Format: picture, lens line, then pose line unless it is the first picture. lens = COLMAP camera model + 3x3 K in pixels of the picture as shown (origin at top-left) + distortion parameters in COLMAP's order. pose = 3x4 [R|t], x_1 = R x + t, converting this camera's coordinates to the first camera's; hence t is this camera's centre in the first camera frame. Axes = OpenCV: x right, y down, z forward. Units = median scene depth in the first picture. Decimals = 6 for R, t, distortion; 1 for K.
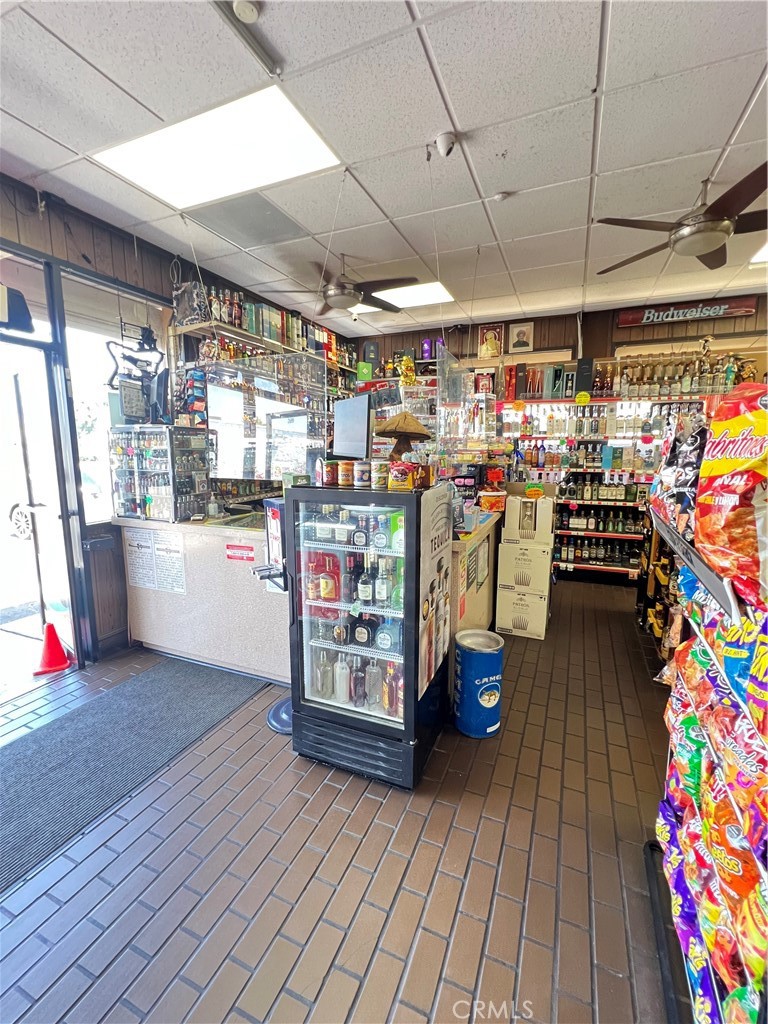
lens RADIAL K [[437.9, 0, 388.1], [0, 437.9, 510.4], [0, 0, 1]] dist [-0.011826, 0.000409]
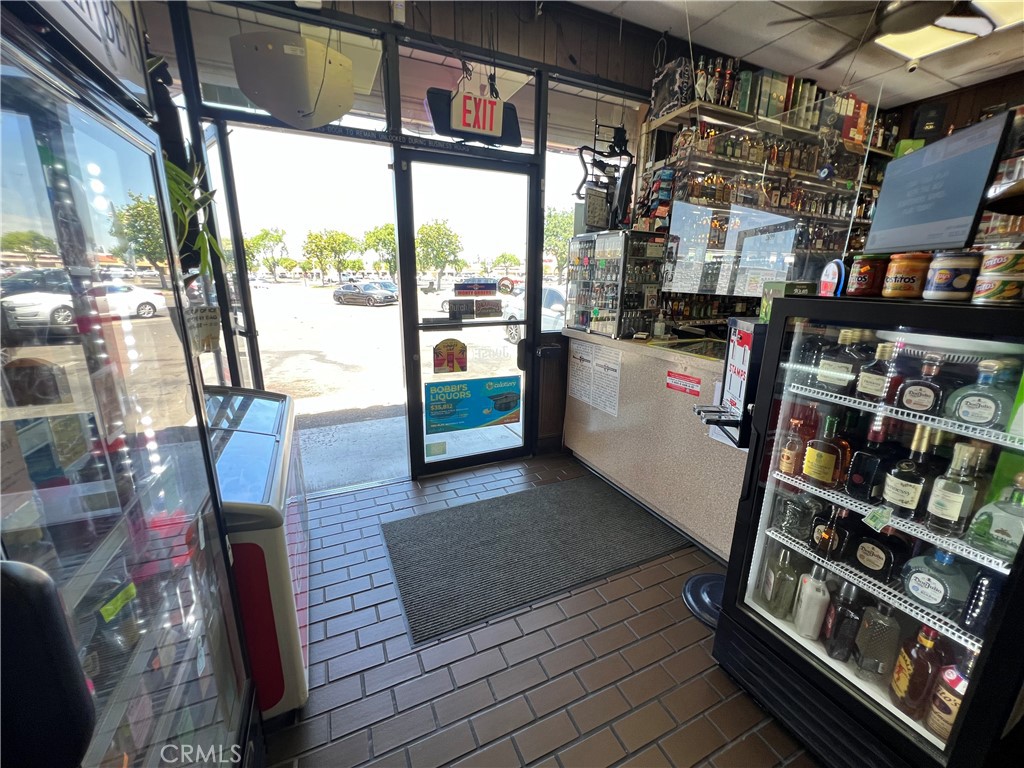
lens RADIAL K [[411.2, 0, 512.8], [0, 411.2, 382.1], [0, 0, 1]] dist [0.002022, 0.000812]
pose [[0.745514, 0.174316, -0.643291, -0.074286], [-0.107934, 0.984028, 0.141562, 0.018215], [0.657692, -0.036104, 0.752421, 0.192739]]
